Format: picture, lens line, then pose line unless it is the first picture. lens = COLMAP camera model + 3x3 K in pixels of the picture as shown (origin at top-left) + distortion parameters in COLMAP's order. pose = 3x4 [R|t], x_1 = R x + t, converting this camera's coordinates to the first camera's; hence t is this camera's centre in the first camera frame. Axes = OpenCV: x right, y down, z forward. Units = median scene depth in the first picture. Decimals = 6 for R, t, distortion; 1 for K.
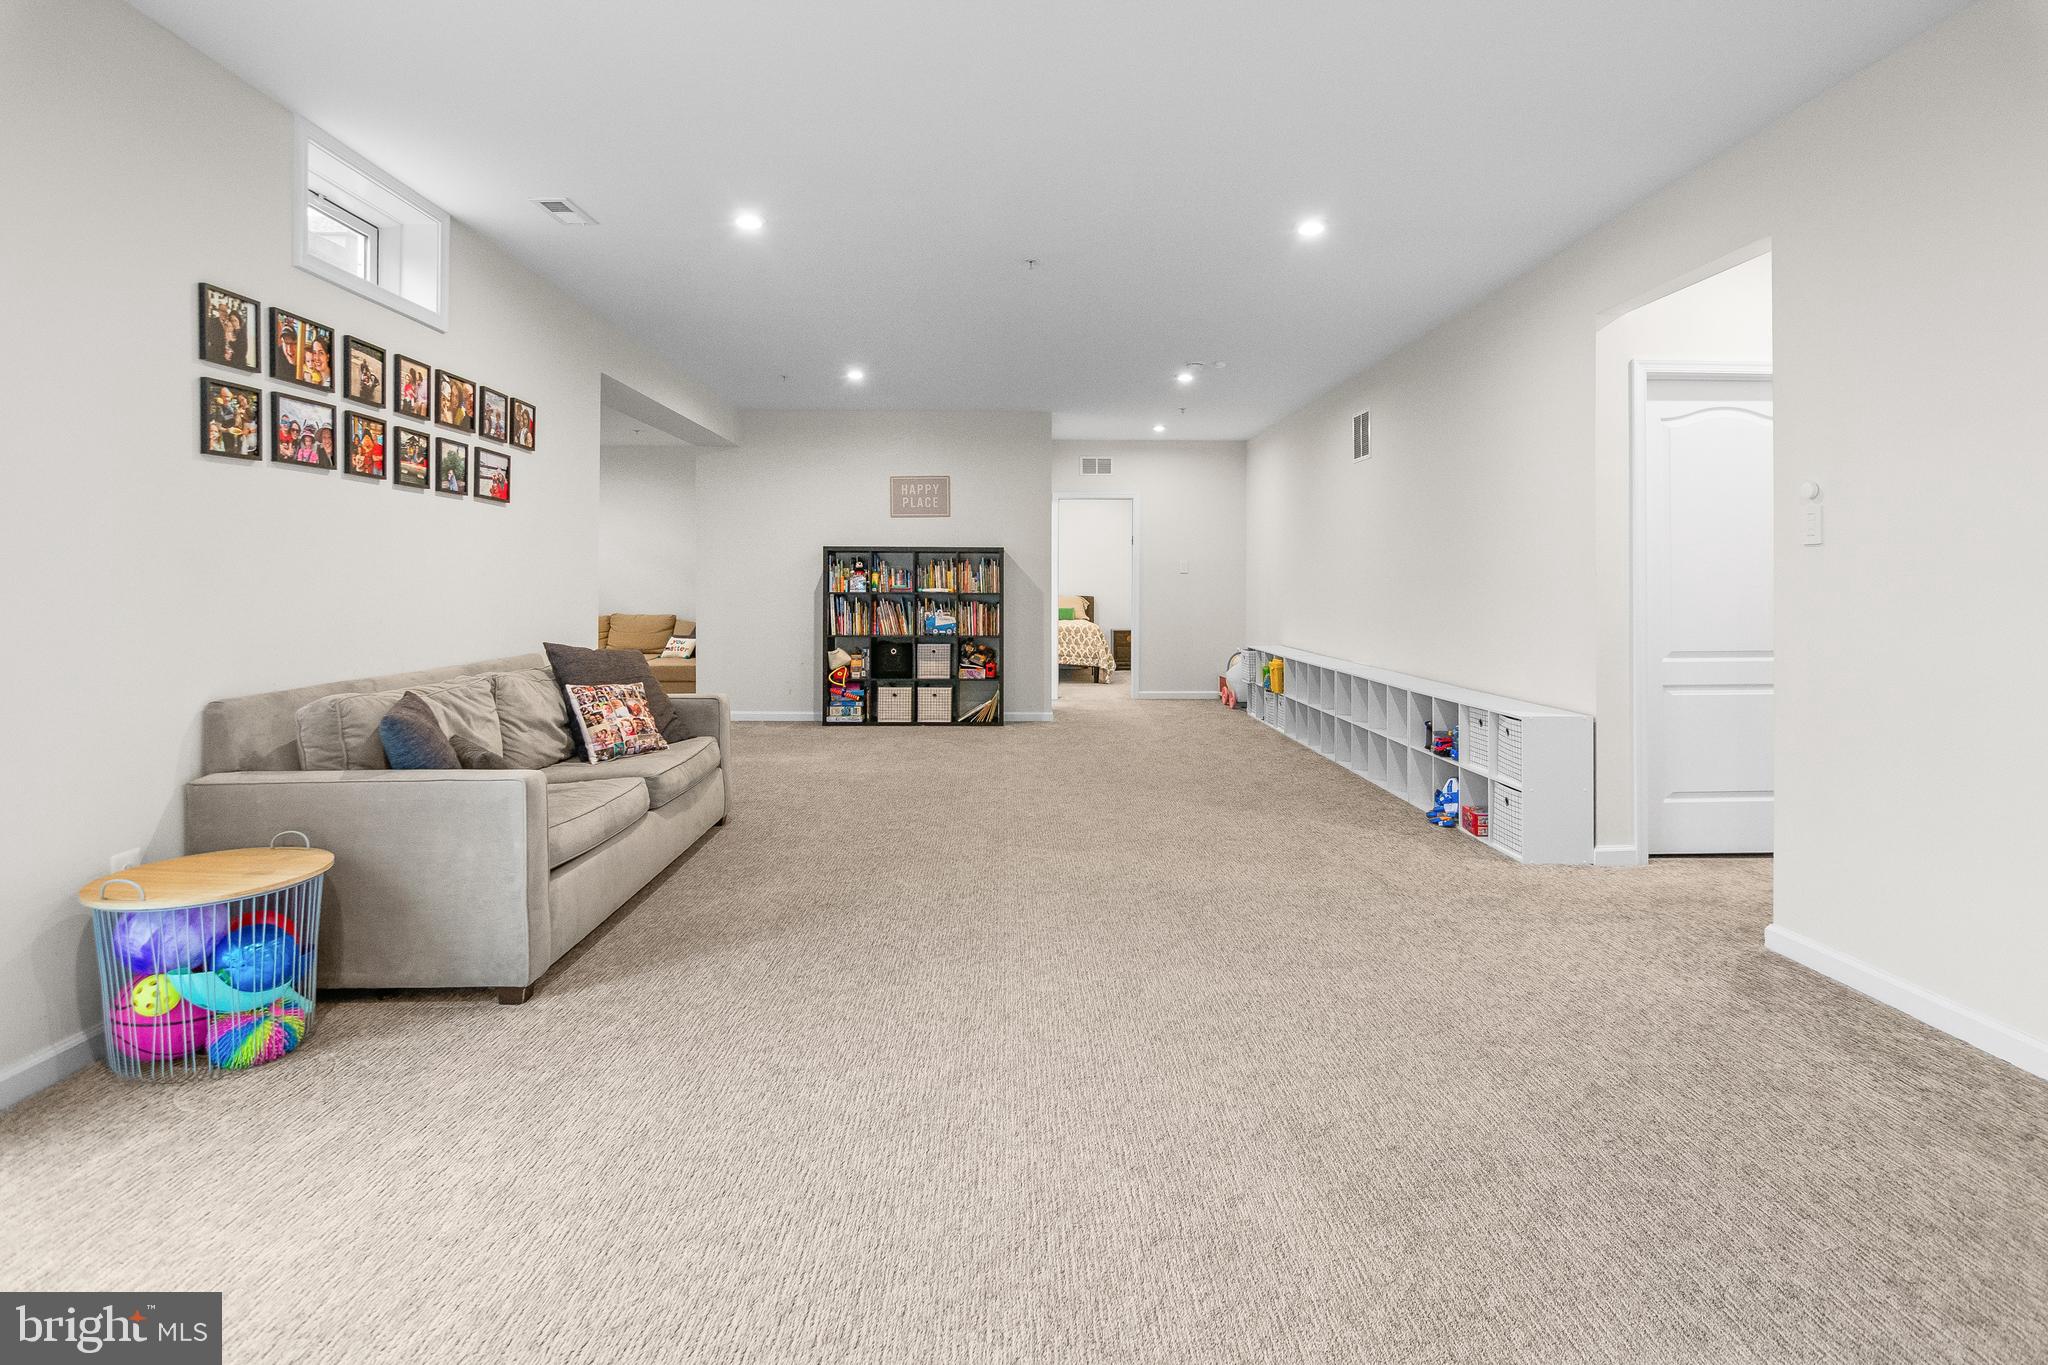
lens RADIAL K [[1007.2, 0, 1027.7], [0, 1007.2, 601.1], [0, 0, 1]] dist [-0.014418, -0.000124]
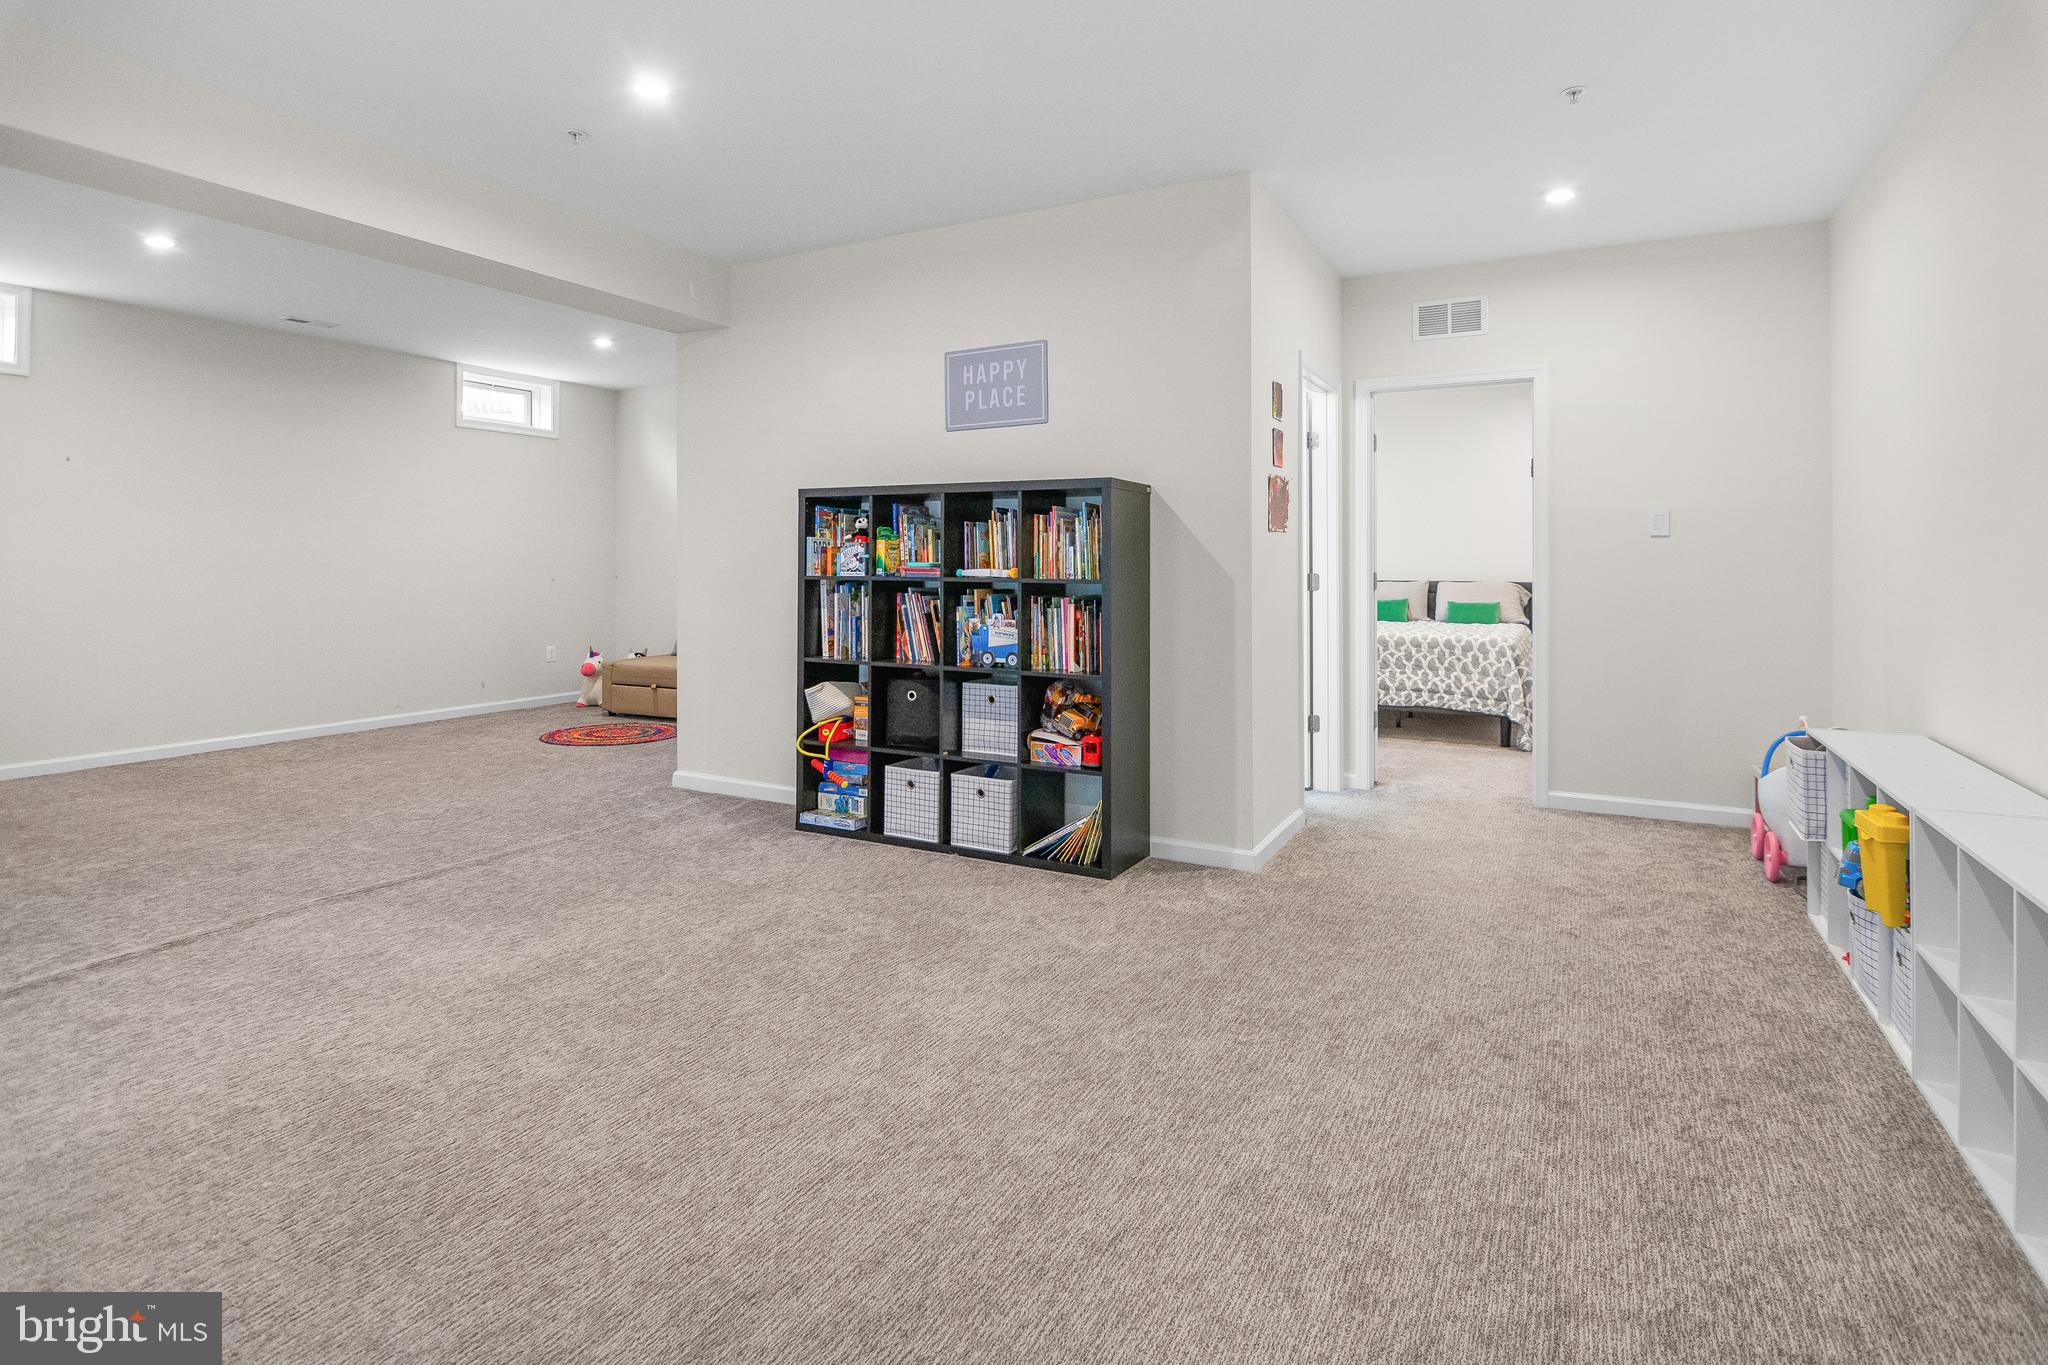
lens RADIAL K [[1029.2, 0, 1041.4], [0, 1029.2, 560.9], [0, 0, 1]] dist [-0.002514, -0.000223]
pose [[0.876374, -0.003724, -0.481616, 0.166326], [-0.006377, 0.999793, -0.019335, -0.007172], [0.481588, 0.020016, 0.876169, 0.580475]]
